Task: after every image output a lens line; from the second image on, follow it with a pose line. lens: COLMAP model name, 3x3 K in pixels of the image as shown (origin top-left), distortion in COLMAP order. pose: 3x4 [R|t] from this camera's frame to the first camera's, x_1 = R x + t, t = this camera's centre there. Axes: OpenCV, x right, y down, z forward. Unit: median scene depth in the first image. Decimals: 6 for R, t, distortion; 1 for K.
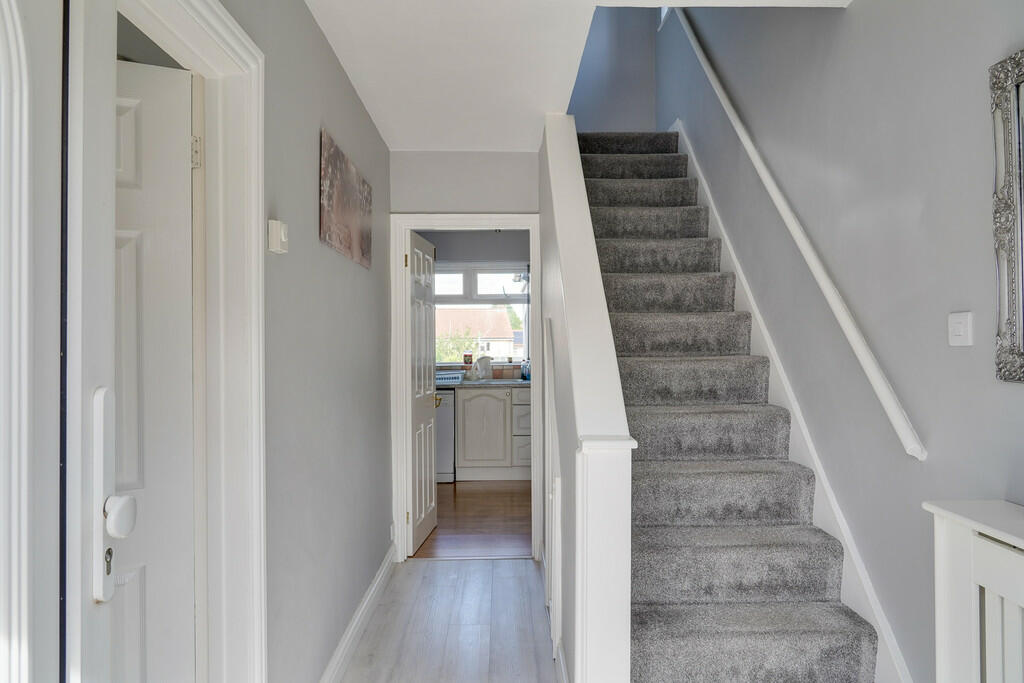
lens RADIAL K [[716.0, 0, 512.6], [0, 716.0, 341.5], [0, 0, 1]] dist [-0.021139, 0.011206]
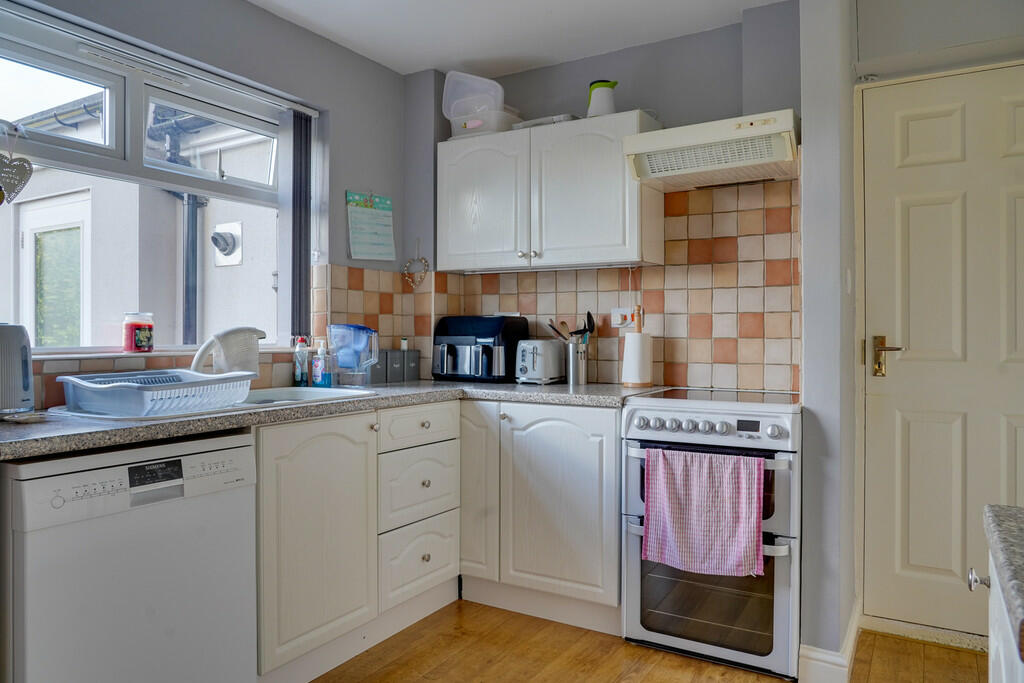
lens RADIAL K [[716.0, 0, 511.4], [0, 716.0, 337.8], [0, 0, 1]] dist [-0.021139, 0.011206]
pose [[0.521108, 0.006026, 0.853469, -0.261334], [-0.006211, 0.999975, -0.003268, 0.024758], [-0.853468, -0.003598, 0.521133, 0.671482]]
